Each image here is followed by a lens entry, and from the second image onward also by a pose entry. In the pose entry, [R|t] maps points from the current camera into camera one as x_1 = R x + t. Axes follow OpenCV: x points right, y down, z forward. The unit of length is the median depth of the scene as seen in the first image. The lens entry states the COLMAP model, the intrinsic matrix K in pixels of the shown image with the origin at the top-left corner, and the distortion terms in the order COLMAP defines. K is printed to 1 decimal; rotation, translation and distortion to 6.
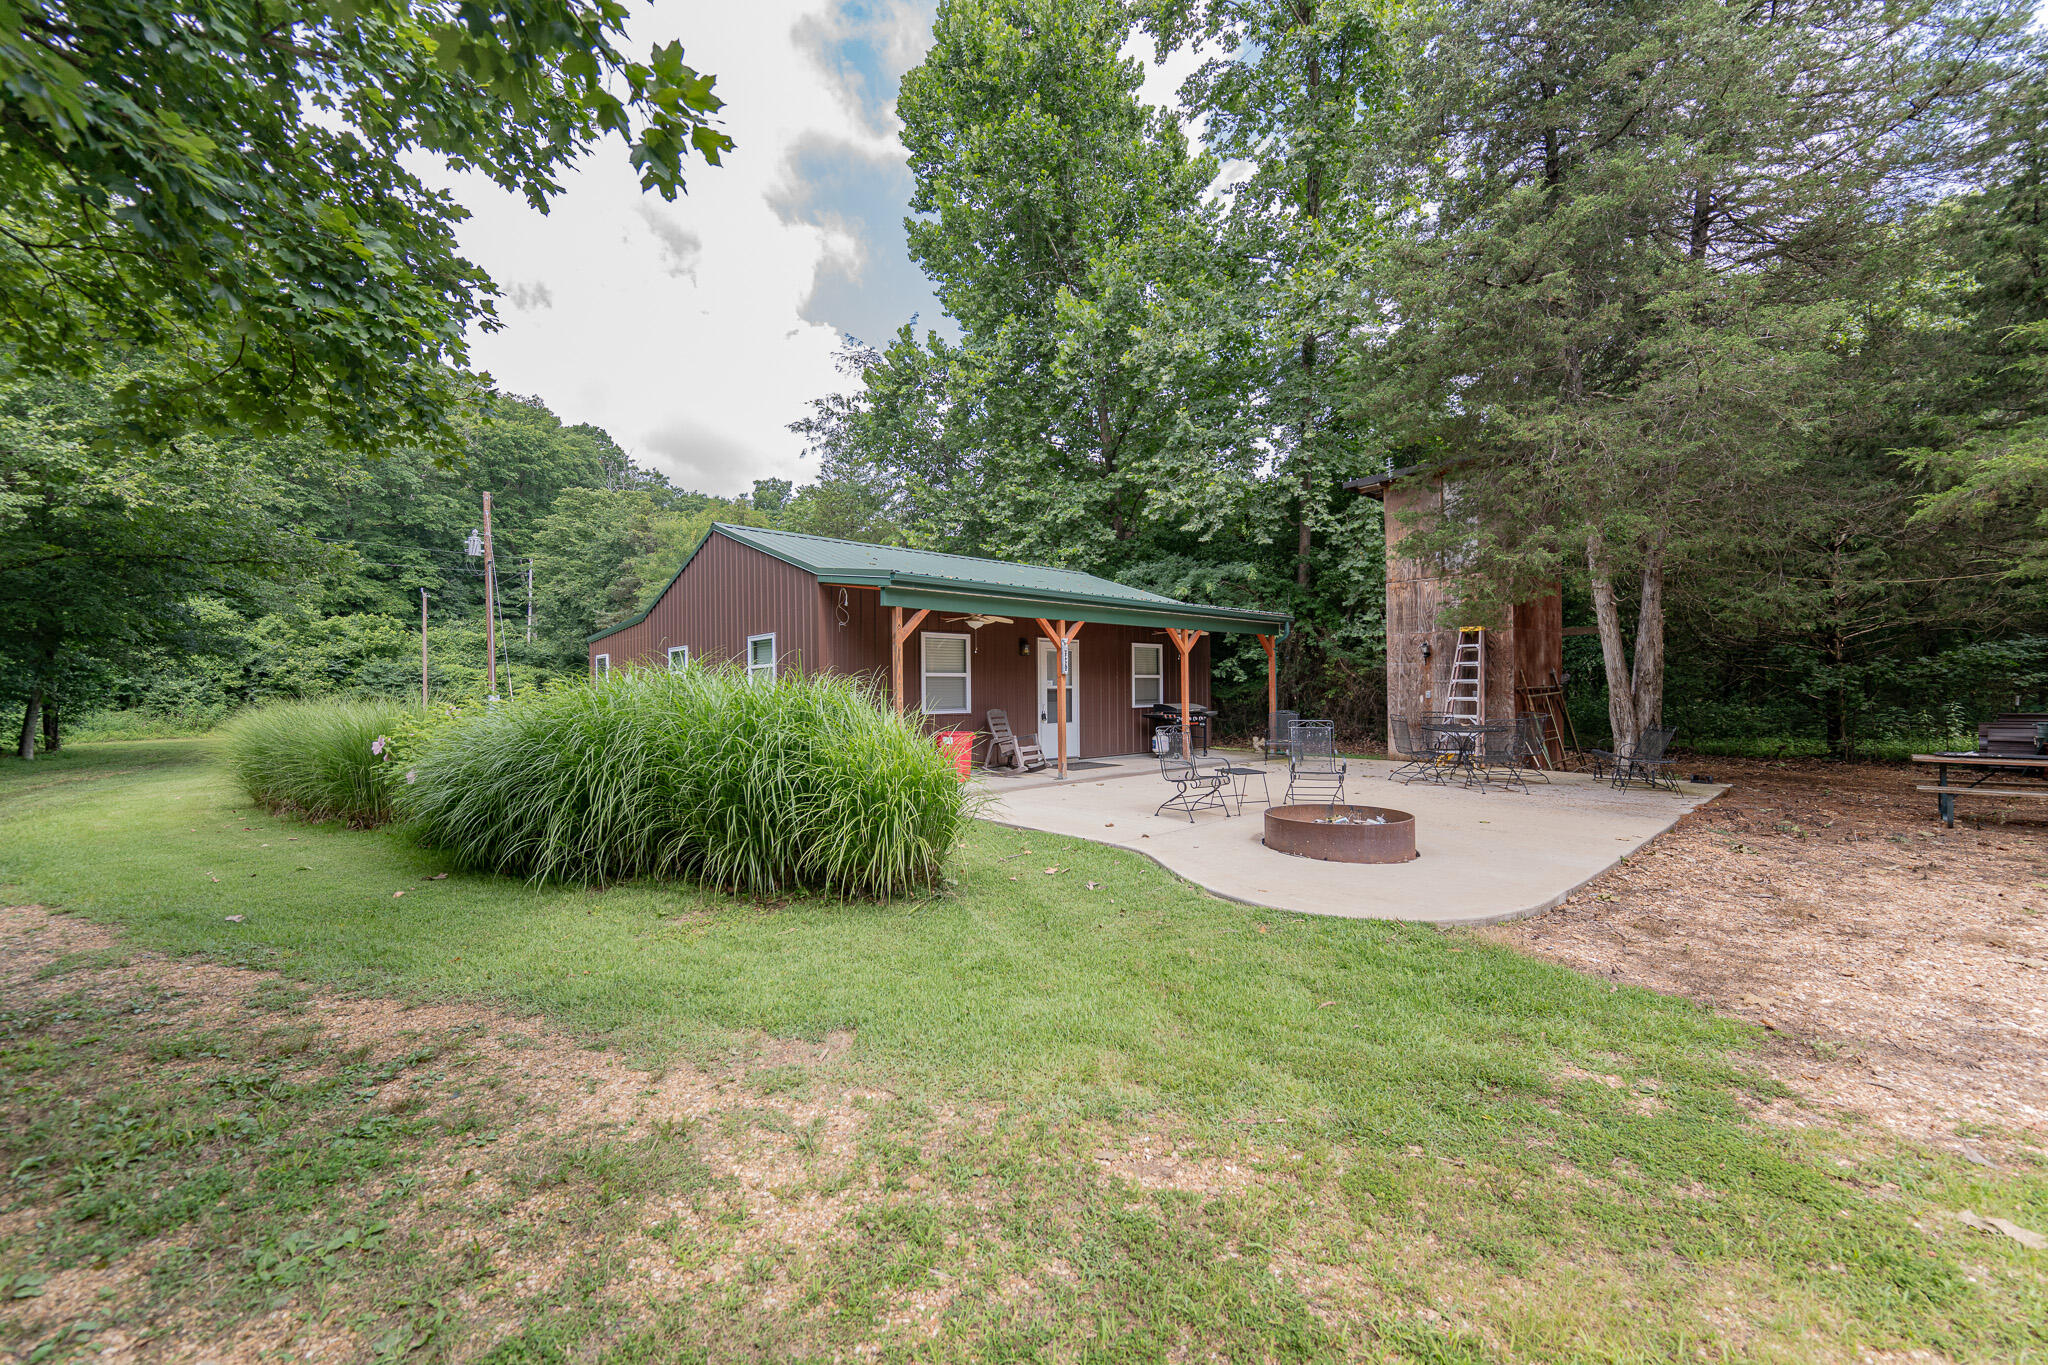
lens RADIAL K [[826.0, 0, 1026.3], [0, 826.0, 677.4], [0, 0, 1]] dist [-0.000543, -0.000028]
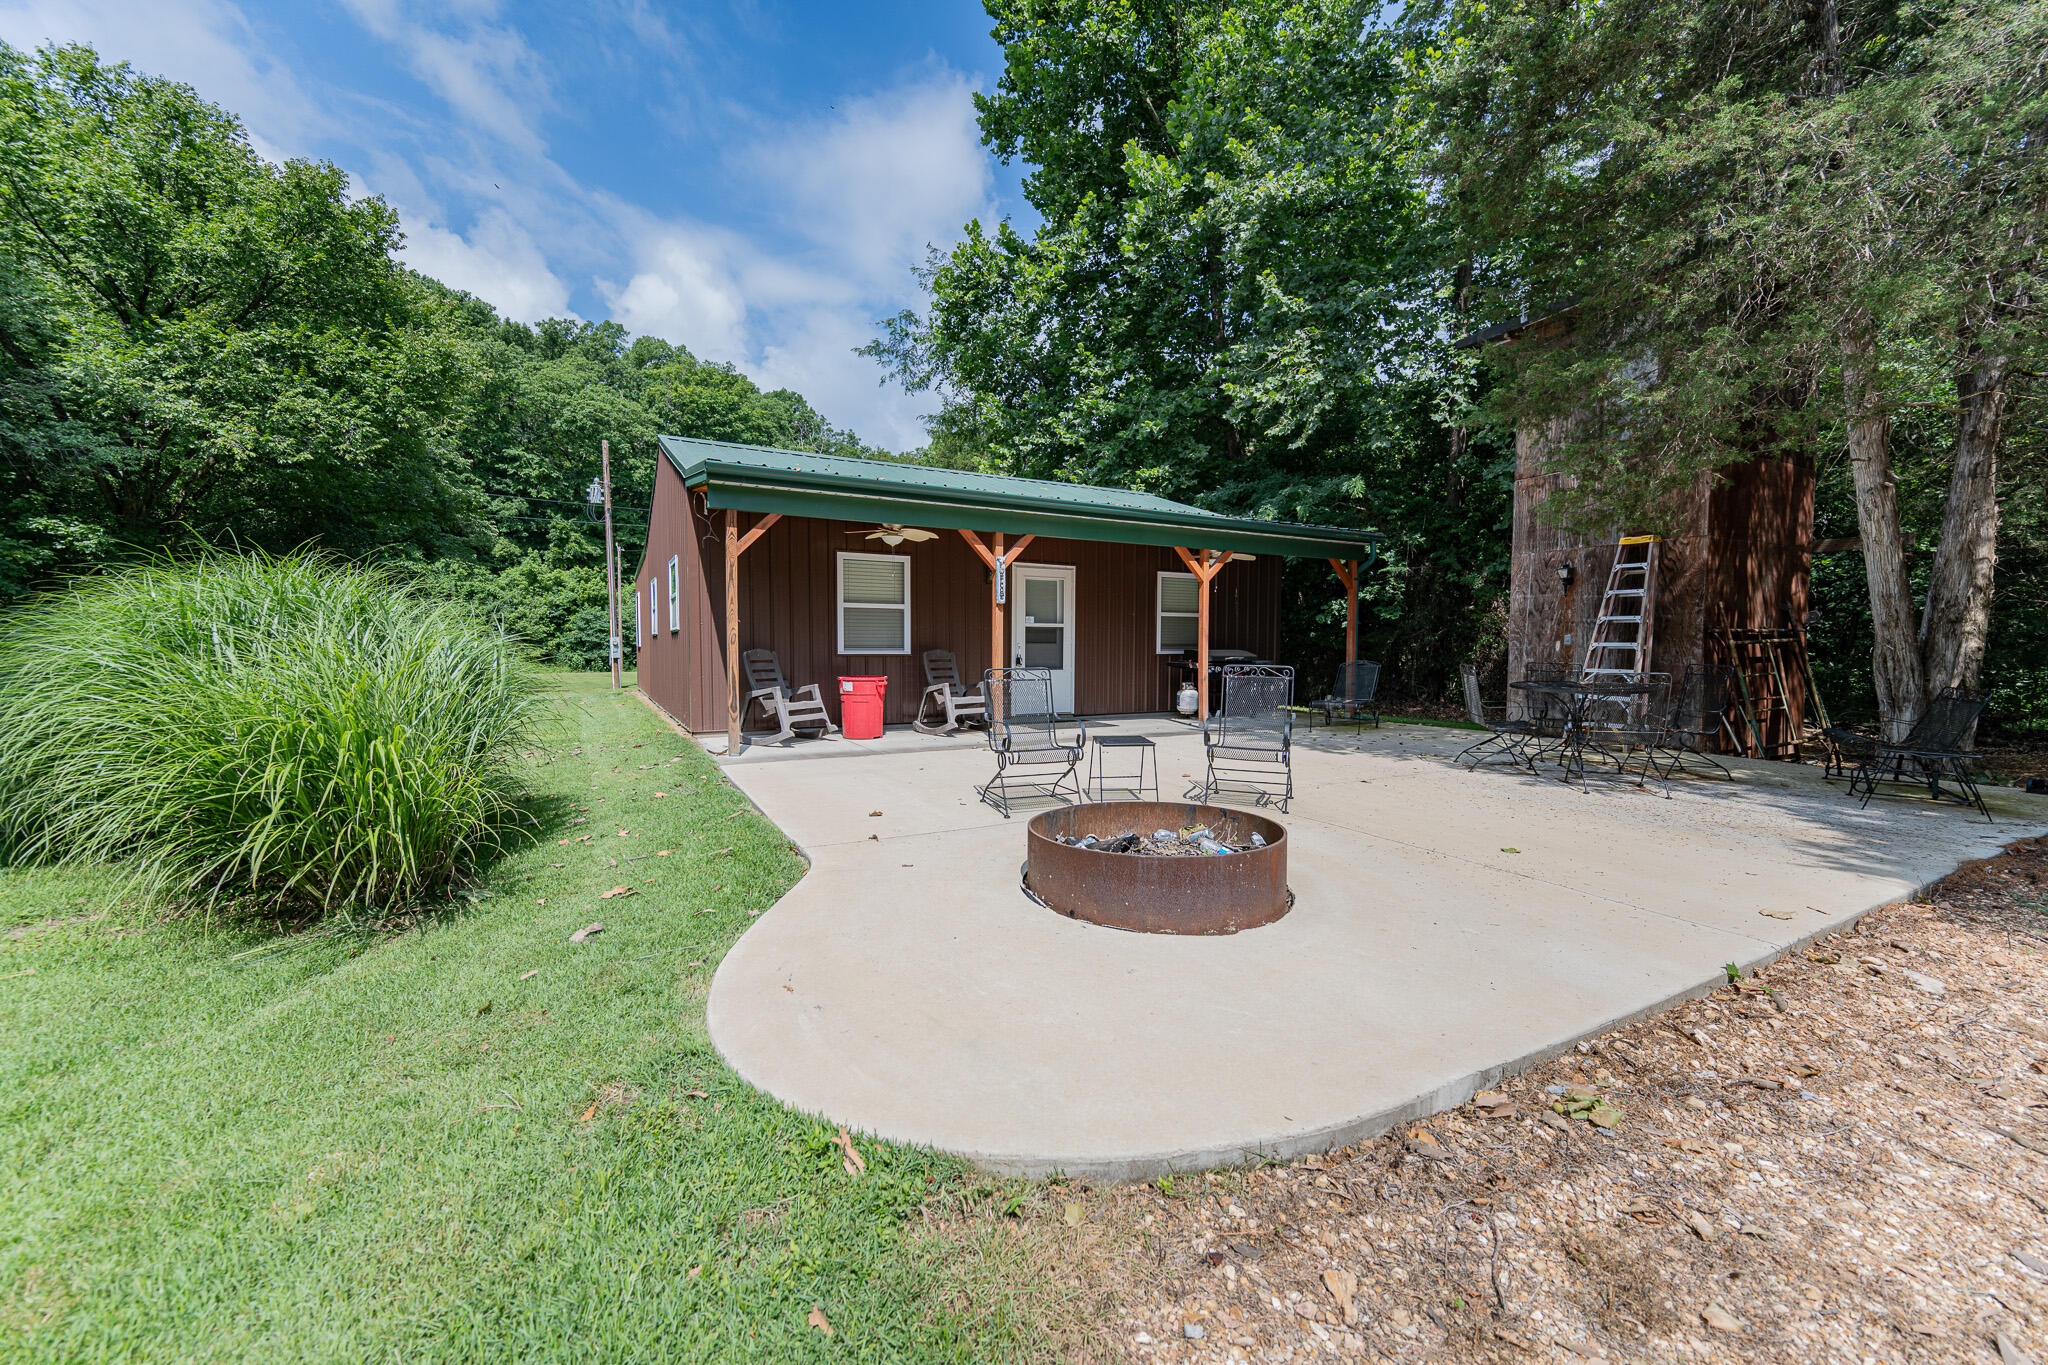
lens RADIAL K [[806.1, 0, 1027.0], [0, 806.1, 690.5], [0, 0, 1]] dist [0.000052, -0.000102]
pose [[0.969386, 0.026487, -0.244109, 0.156062], [-0.008915, 0.997306, 0.072811, 0.013074], [0.245380, -0.068406, 0.967010, 0.170273]]
